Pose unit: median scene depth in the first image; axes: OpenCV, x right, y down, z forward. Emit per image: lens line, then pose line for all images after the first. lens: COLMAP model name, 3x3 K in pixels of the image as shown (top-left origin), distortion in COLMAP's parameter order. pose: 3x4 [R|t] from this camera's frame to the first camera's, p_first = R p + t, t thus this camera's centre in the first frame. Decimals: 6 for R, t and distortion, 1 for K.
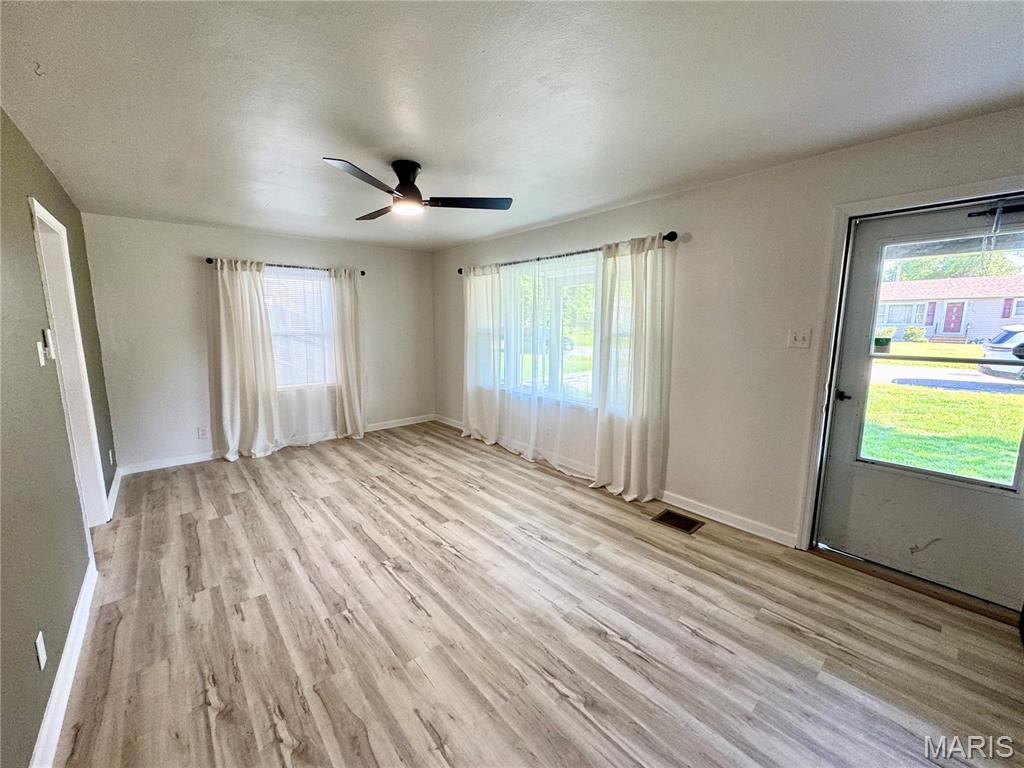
lens RADIAL K [[406.7, 0, 515.4], [0, 406.7, 378.8], [0, 0, 1]] dist [-0.001581, 0.000335]
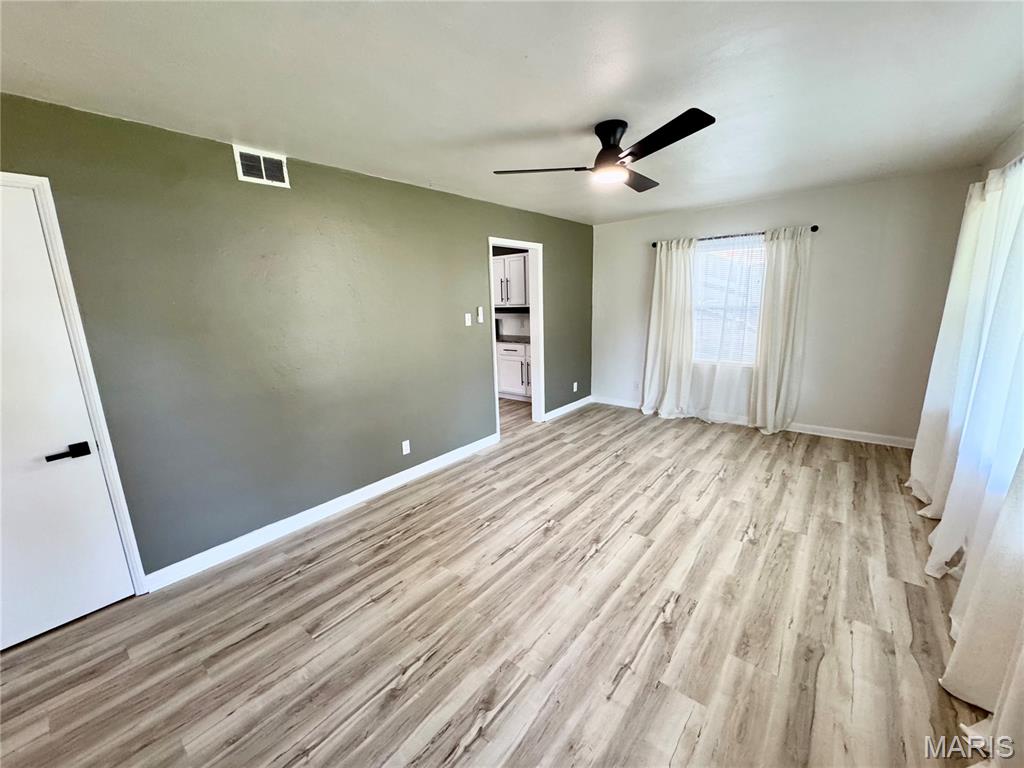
lens RADIAL K [[406.7, 0, 512.2], [0, 406.7, 384.8], [0, 0, 1]] dist [-0.001581, 0.000335]
pose [[0.176583, 0.199502, -0.963855, 0.485358], [-0.106441, 0.977371, 0.182800, -0.078645], [0.978514, 0.070314, 0.193822, 0.475501]]
